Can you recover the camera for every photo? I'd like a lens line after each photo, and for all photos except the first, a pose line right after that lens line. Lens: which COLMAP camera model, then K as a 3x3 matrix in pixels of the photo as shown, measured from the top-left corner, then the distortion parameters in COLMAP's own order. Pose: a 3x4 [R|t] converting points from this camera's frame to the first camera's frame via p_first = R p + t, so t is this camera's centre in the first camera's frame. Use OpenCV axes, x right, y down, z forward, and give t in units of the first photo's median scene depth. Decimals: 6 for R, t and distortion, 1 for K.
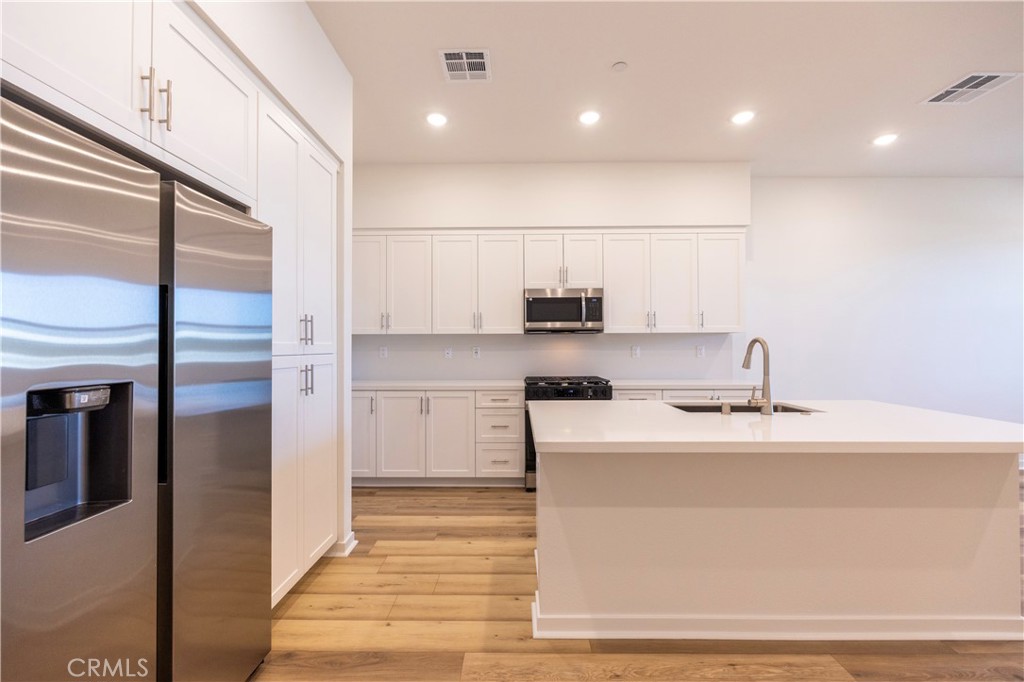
lens RADIAL K [[406.7, 0, 514.9], [0, 406.7, 342.6], [0, 0, 1]] dist [-0.003938, -0.000319]
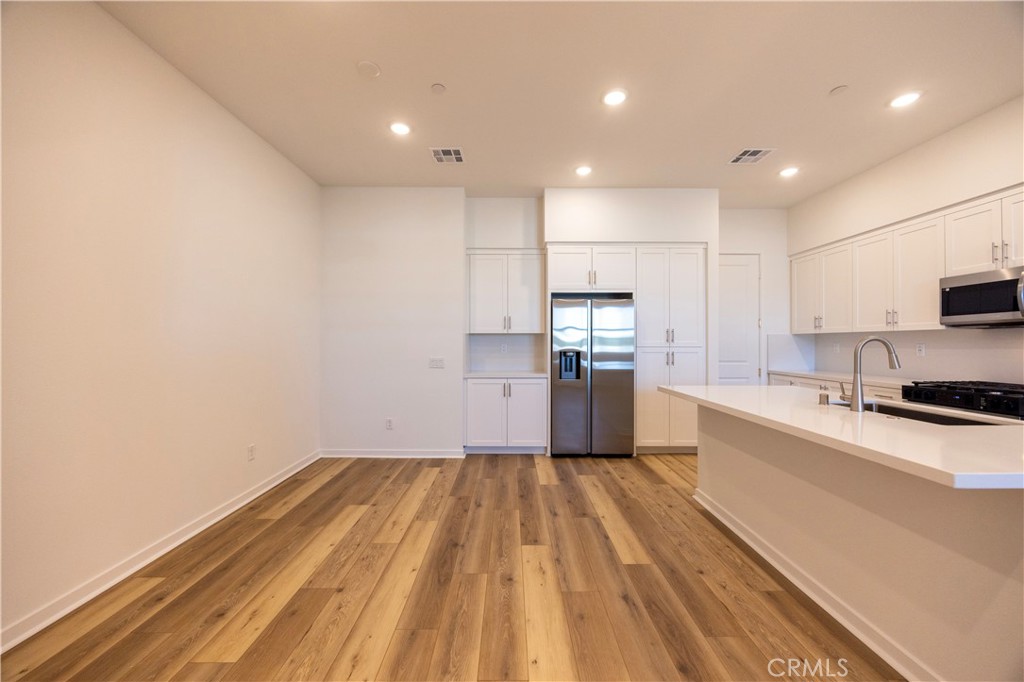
lens RADIAL K [[406.7, 0, 510.2], [0, 406.7, 341.5], [0, 0, 1]] dist [-0.003938, -0.000319]
pose [[0.008515, 0.000367, -0.999964, 1.073136], [0.009040, 0.999959, 0.000444, -0.005891], [0.999923, -0.009044, 0.008511, 0.073872]]
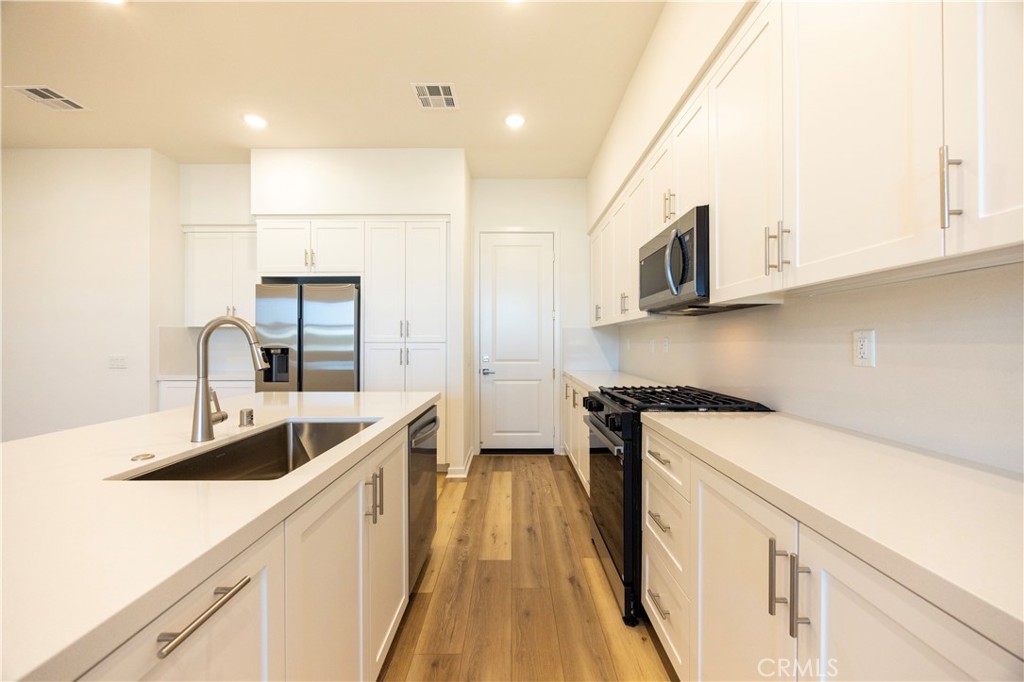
lens RADIAL K [[406.7, 0, 531.3], [0, 406.7, 340.7], [0, 0, 1]] dist [-0.003938, -0.000319]
pose [[0.003173, -0.003245, -0.999990, 0.821898], [0.011860, 0.999925, -0.003207, 0.021256], [0.999925, -0.011850, 0.003211, 0.989785]]
